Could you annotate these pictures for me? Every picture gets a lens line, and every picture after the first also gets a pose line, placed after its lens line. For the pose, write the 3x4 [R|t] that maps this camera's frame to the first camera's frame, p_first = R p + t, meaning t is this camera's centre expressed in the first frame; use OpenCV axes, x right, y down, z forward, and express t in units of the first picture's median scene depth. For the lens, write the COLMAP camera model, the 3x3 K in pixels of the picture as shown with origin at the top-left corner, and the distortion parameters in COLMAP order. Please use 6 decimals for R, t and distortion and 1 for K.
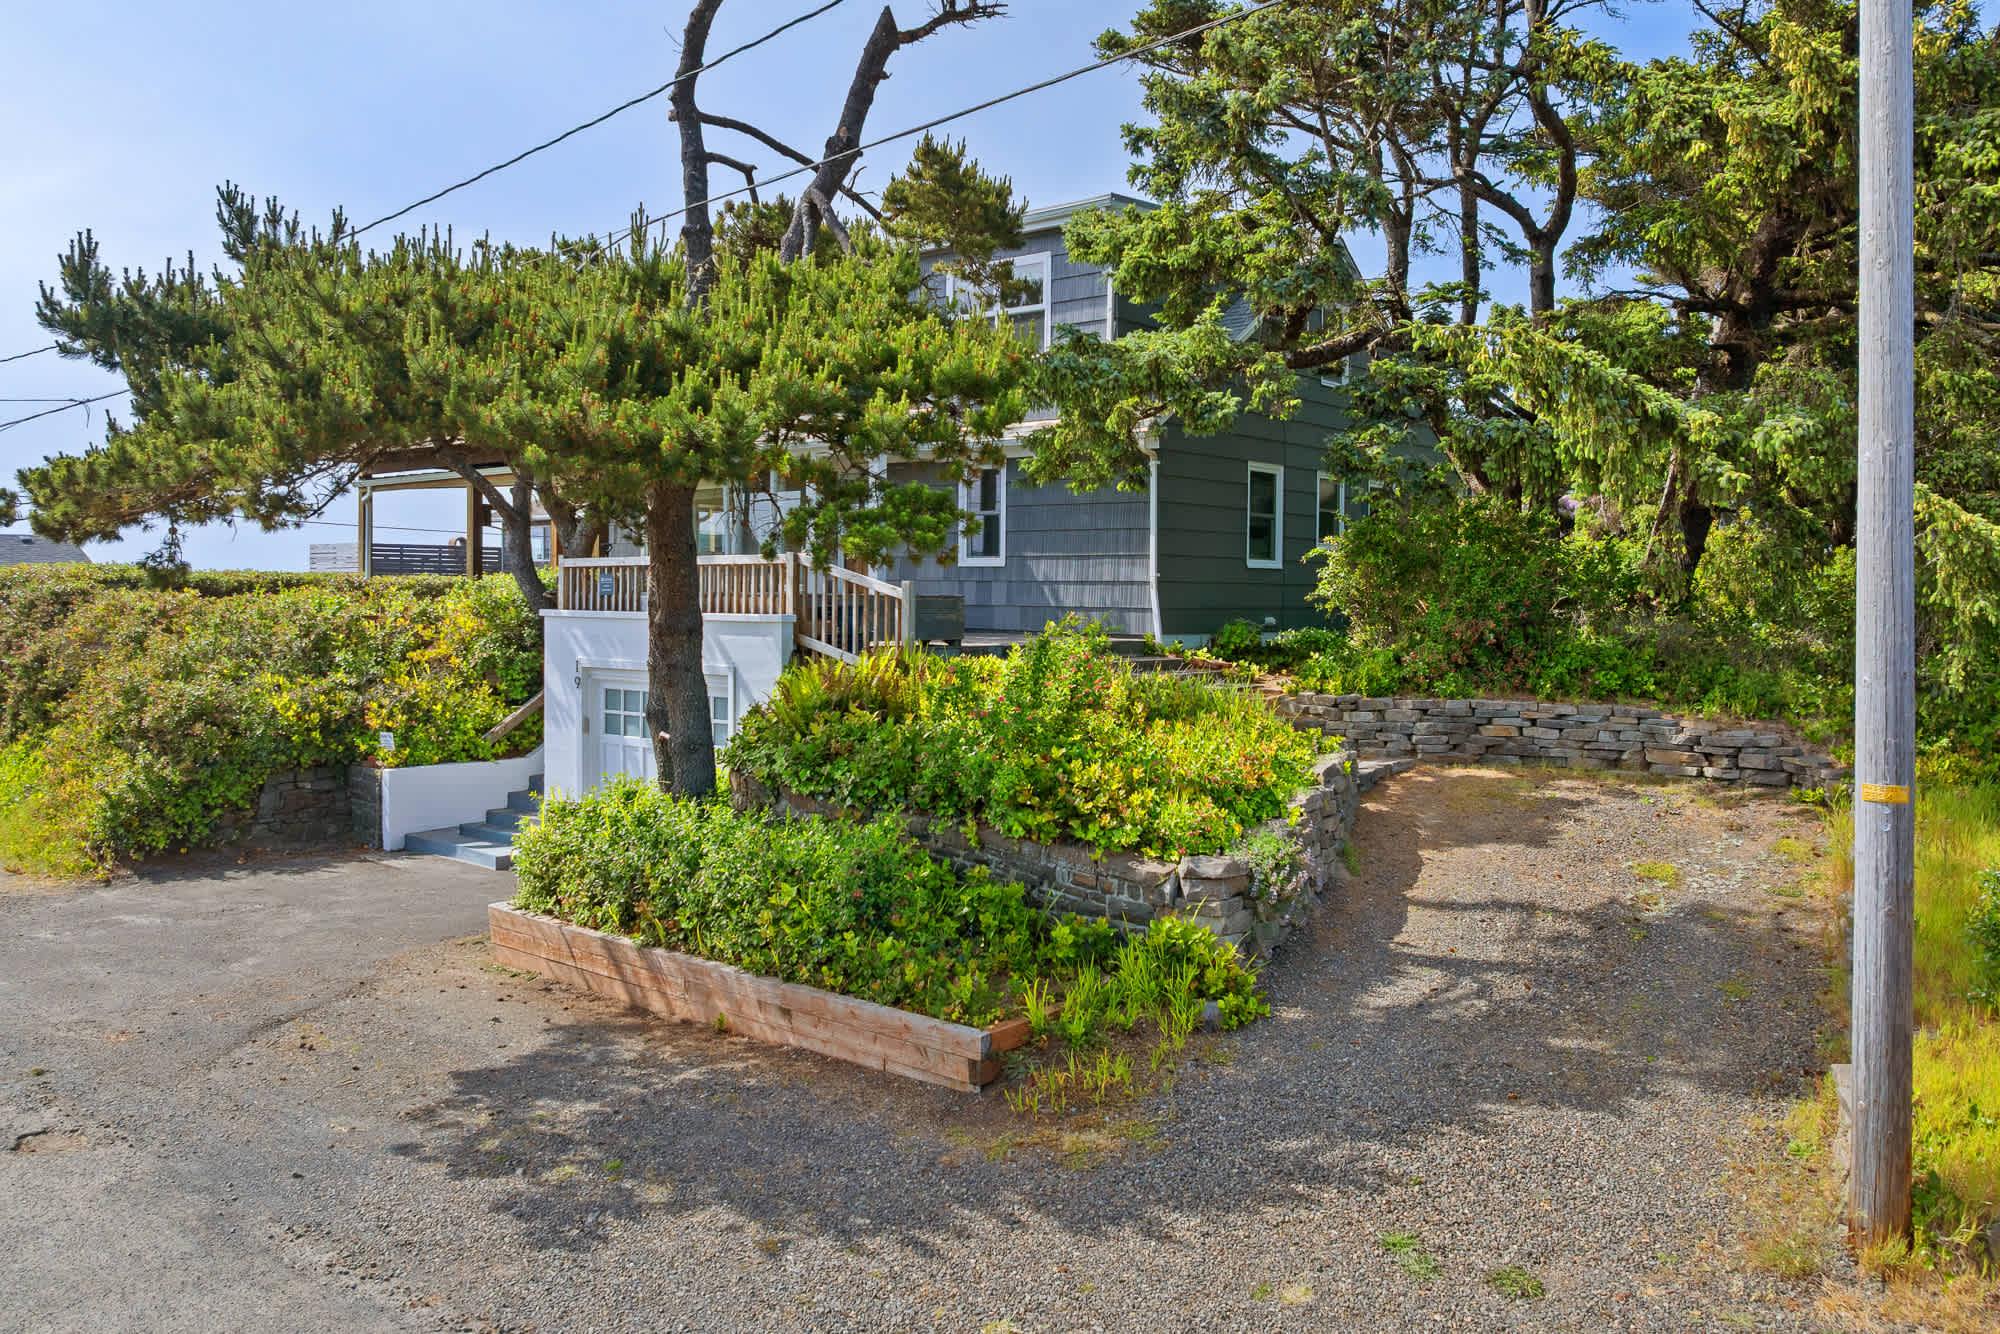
lens RADIAL K [[1437.8, 0, 1000.2], [0, 1437.8, 664.6], [0, 0, 1]] dist [-0.043438, 0.008962]
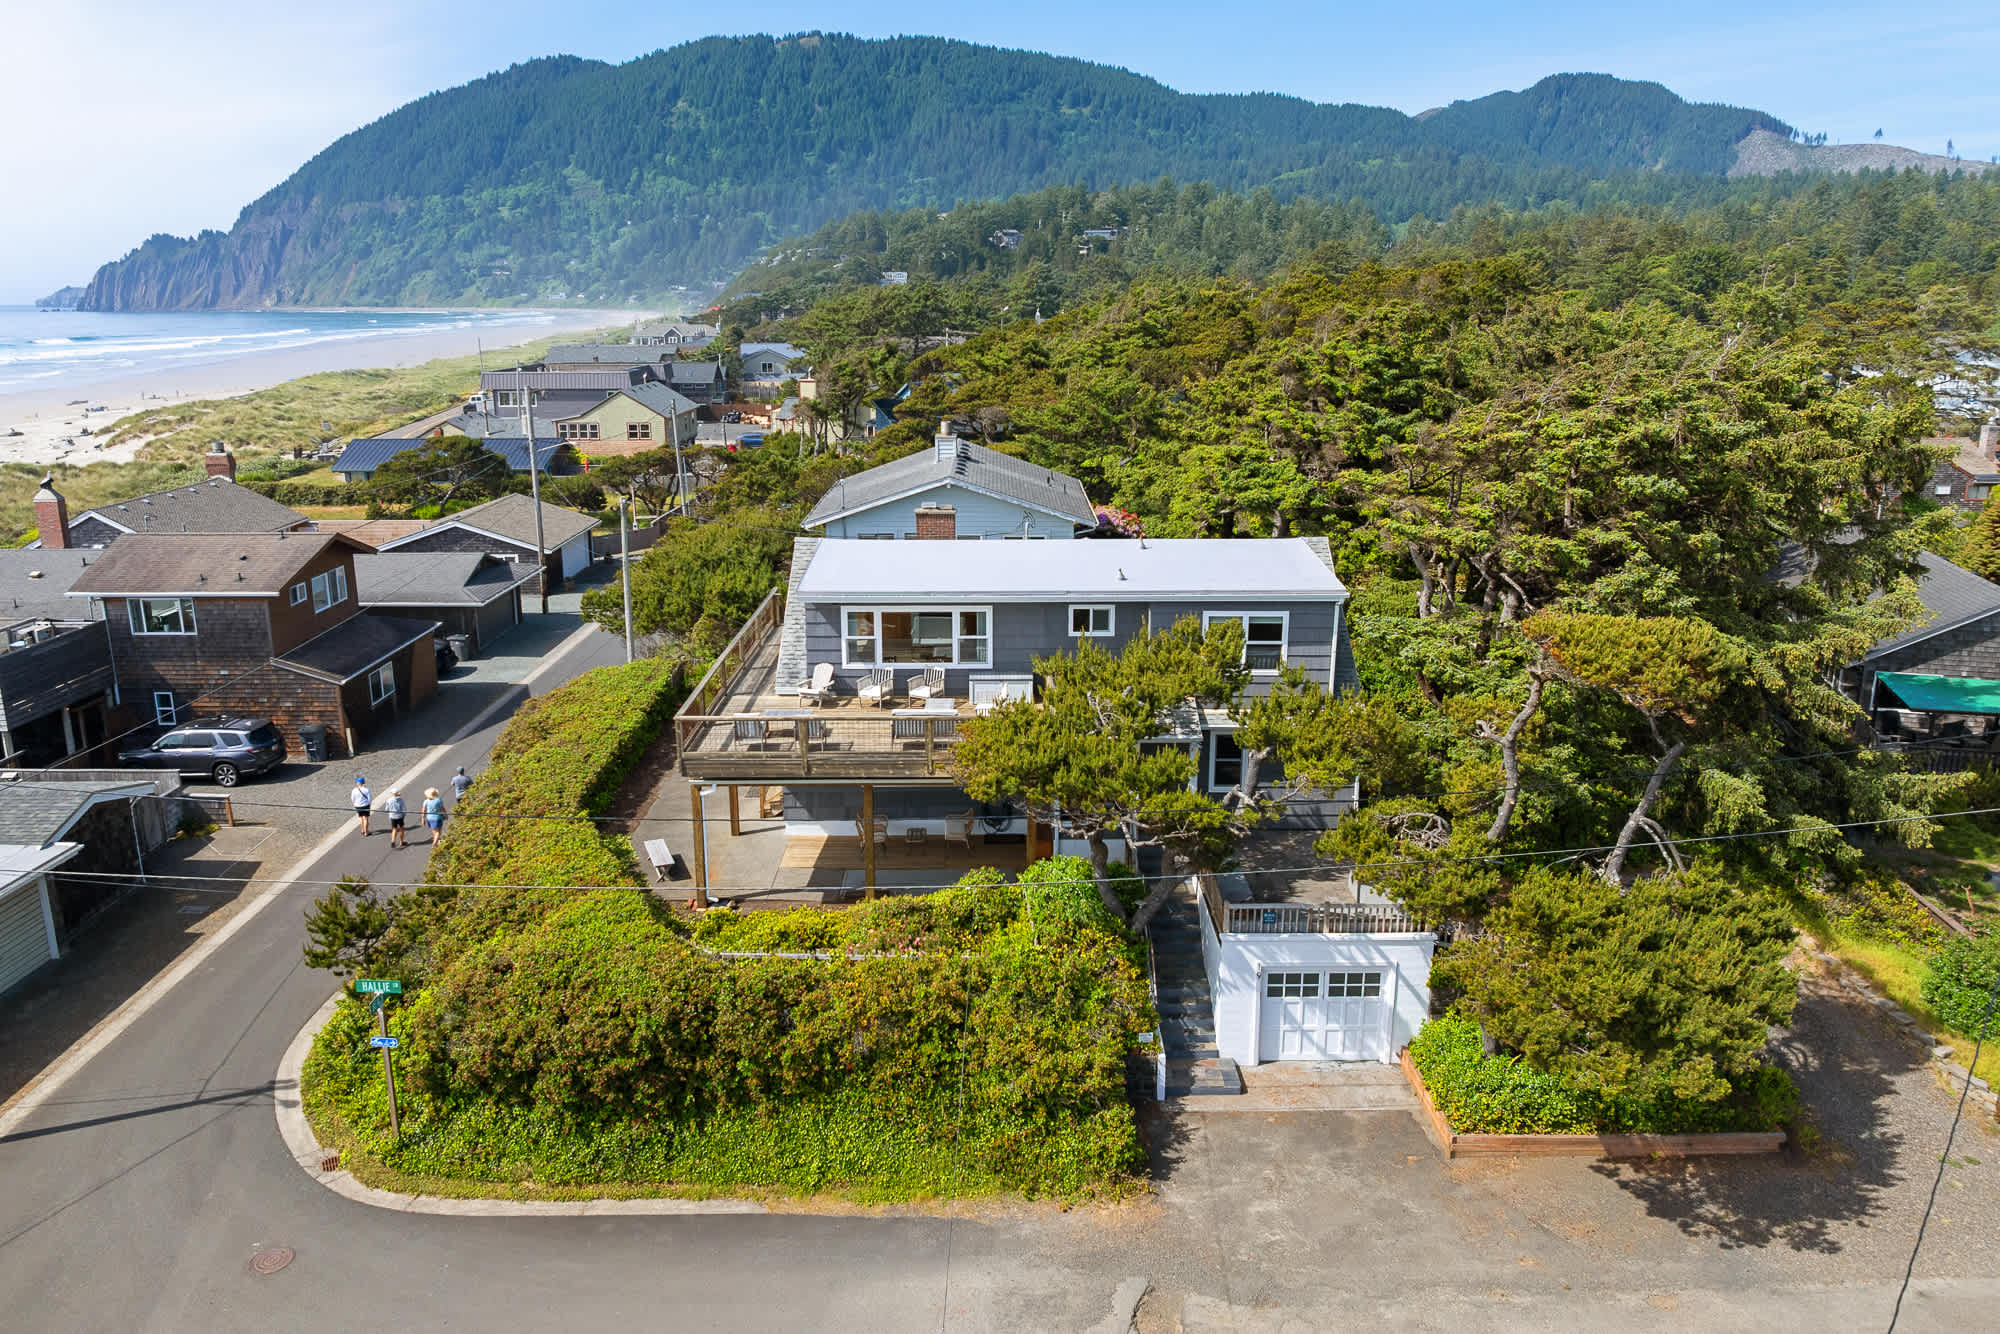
lens RADIAL K [[1437.8, 0, 1017.3], [0, 1437.8, 653.9], [0, 0, 1]] dist [-0.043438, 0.008962]
pose [[0.764994, -0.160185, 0.623798, -3.243096], [0.023748, 0.974932, 0.221230, -1.578613], [-0.643599, -0.154426, 0.749622, -0.072933]]
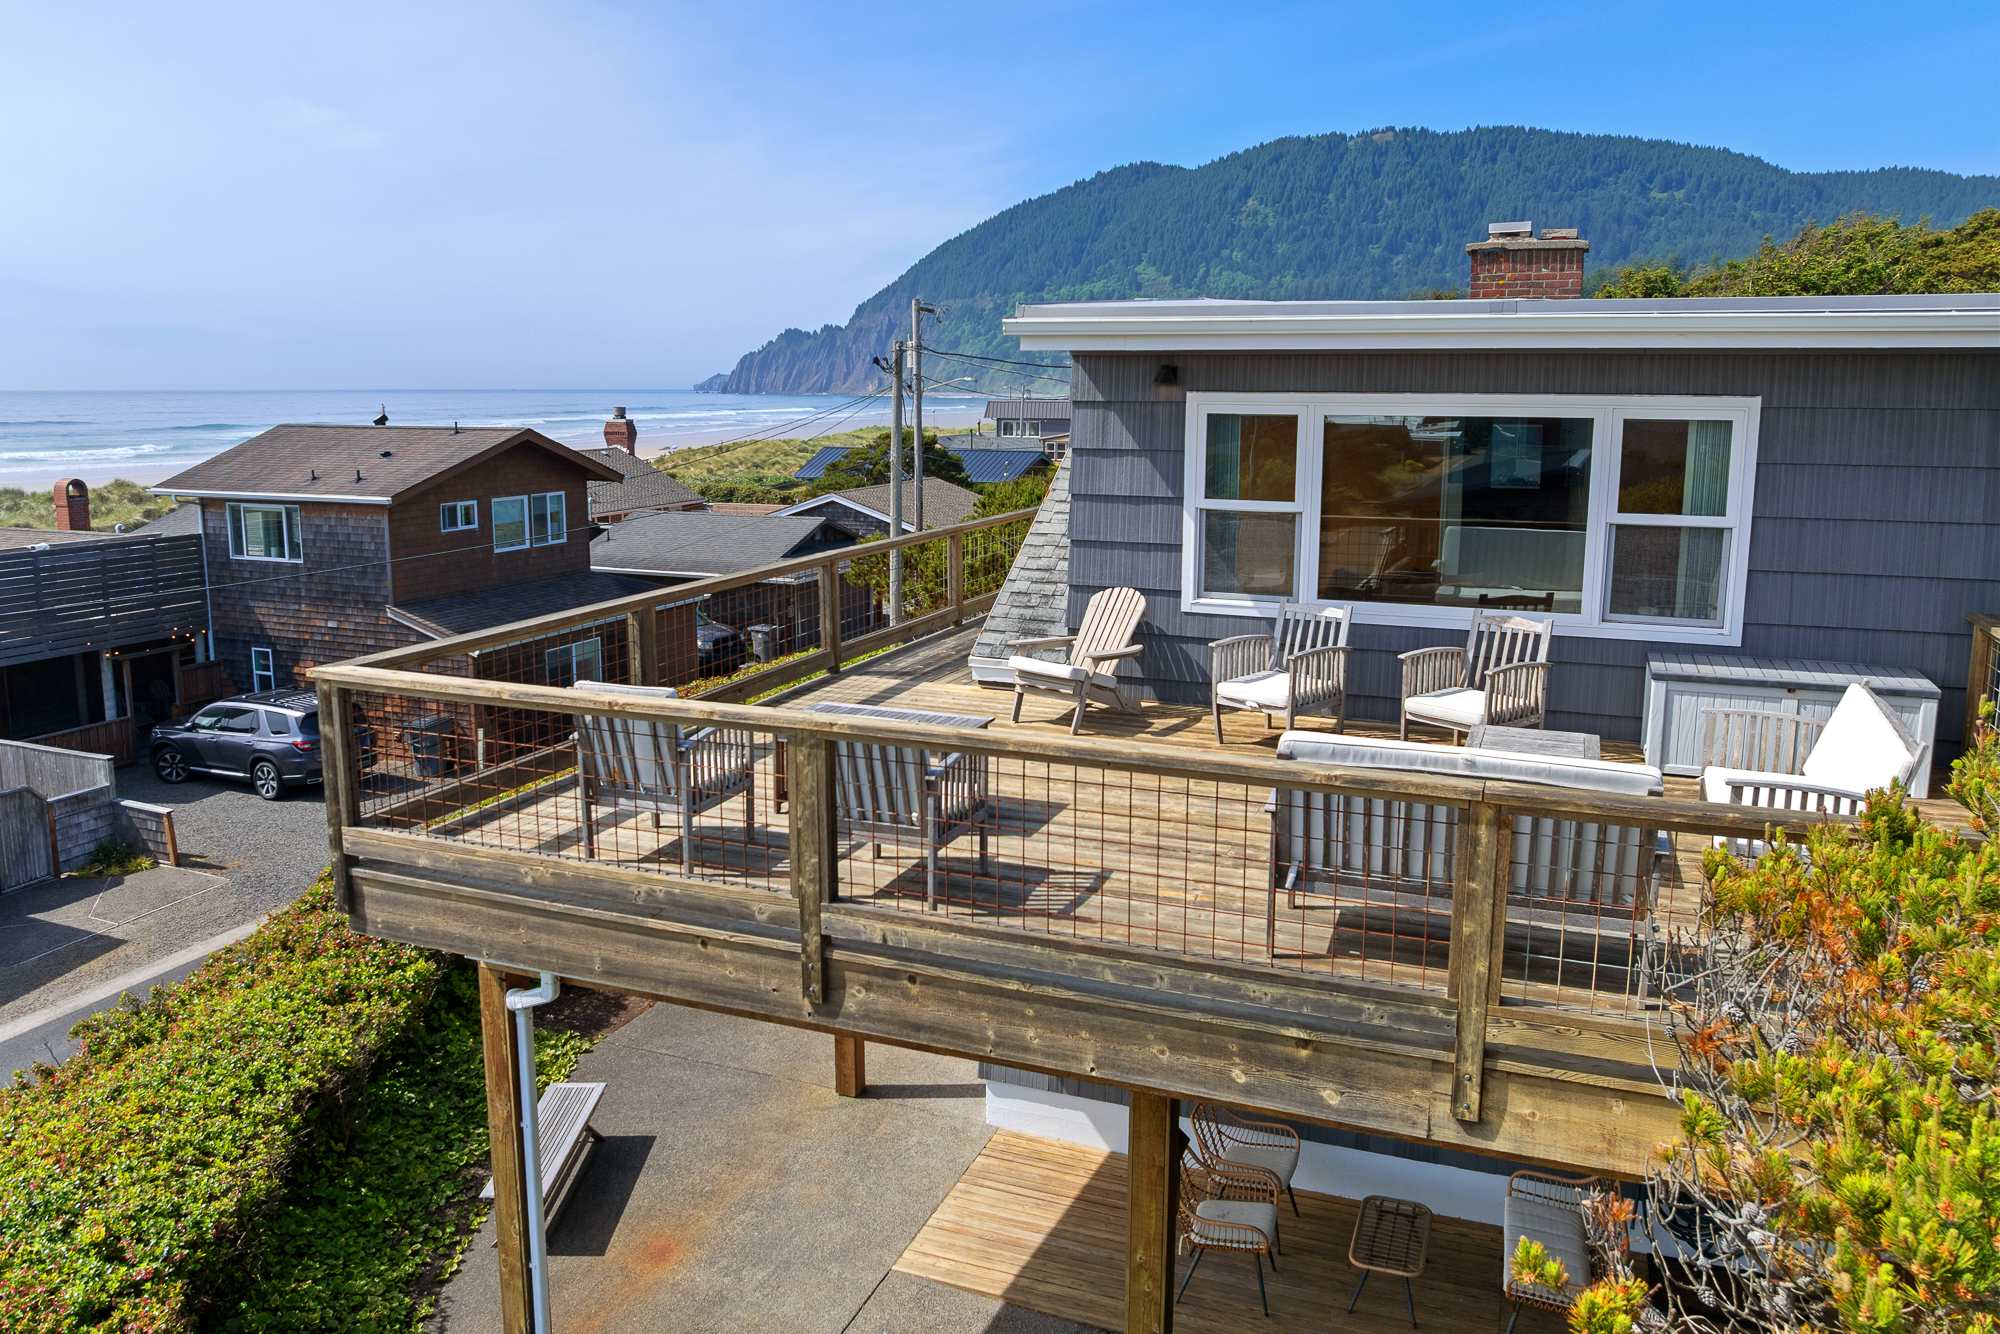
lens RADIAL K [[1437.8, 0, 993.1], [0, 1437.8, 608.6], [0, 0, 1]] dist [-0.043438, 0.008962]
pose [[0.952970, -0.047632, 0.299297, -1.485056], [0.010935, 0.992333, 0.123110, -0.745671], [-0.302866, -0.114047, 0.946185, 2.357243]]
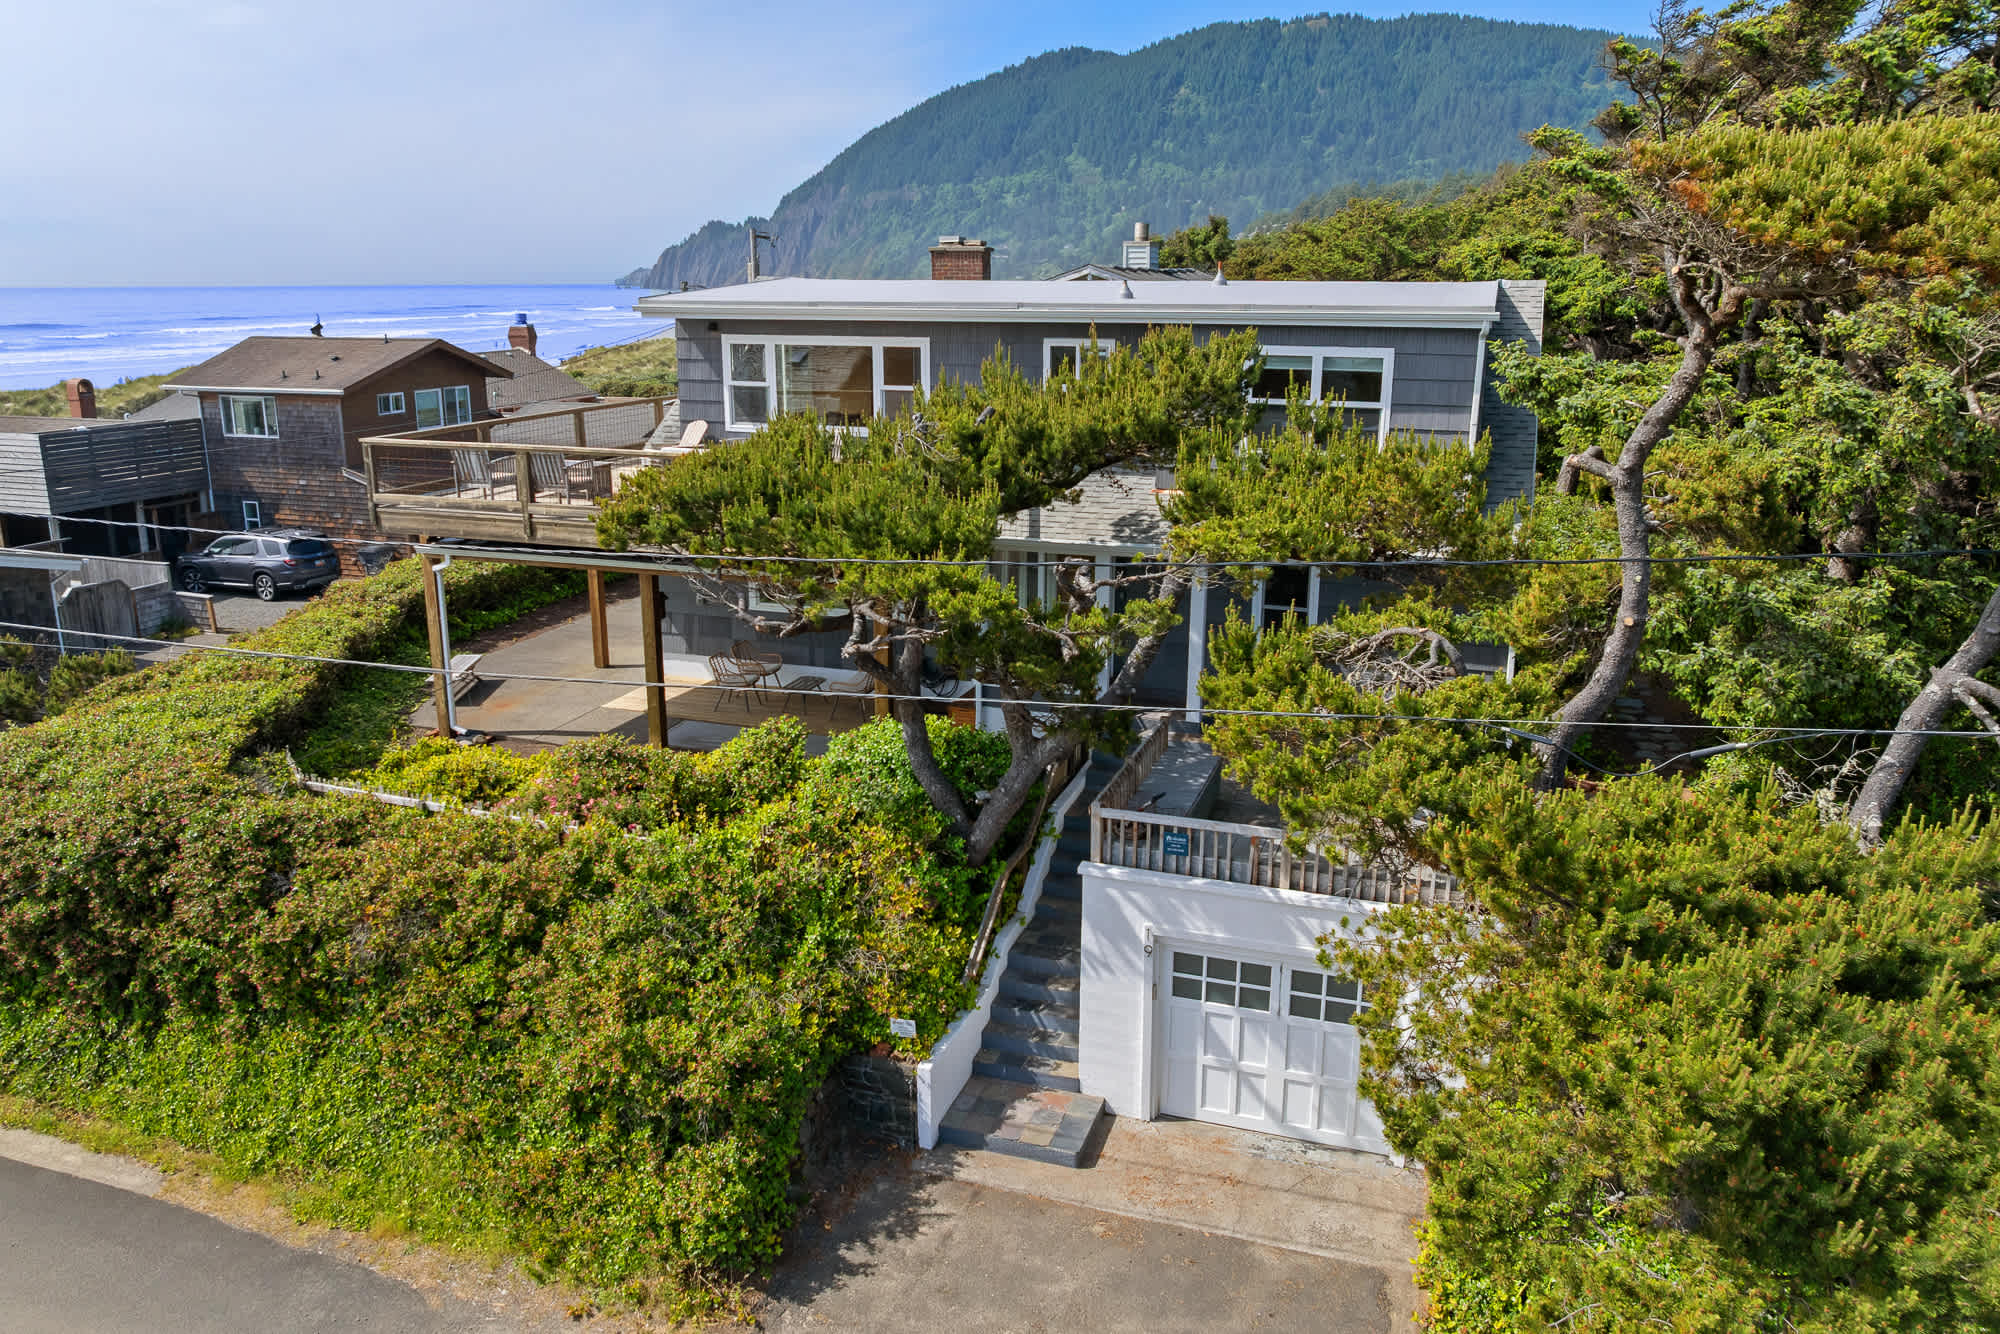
lens RADIAL K [[1437.8, 0, 994.9], [0, 1437.8, 641.9], [0, 0, 1]] dist [-0.043438, 0.008962]
pose [[0.937206, -0.086167, 0.337965, -1.453889], [0.012035, 0.976415, 0.215569, -0.788144], [-0.348569, -0.197965, 0.916138, 0.527899]]
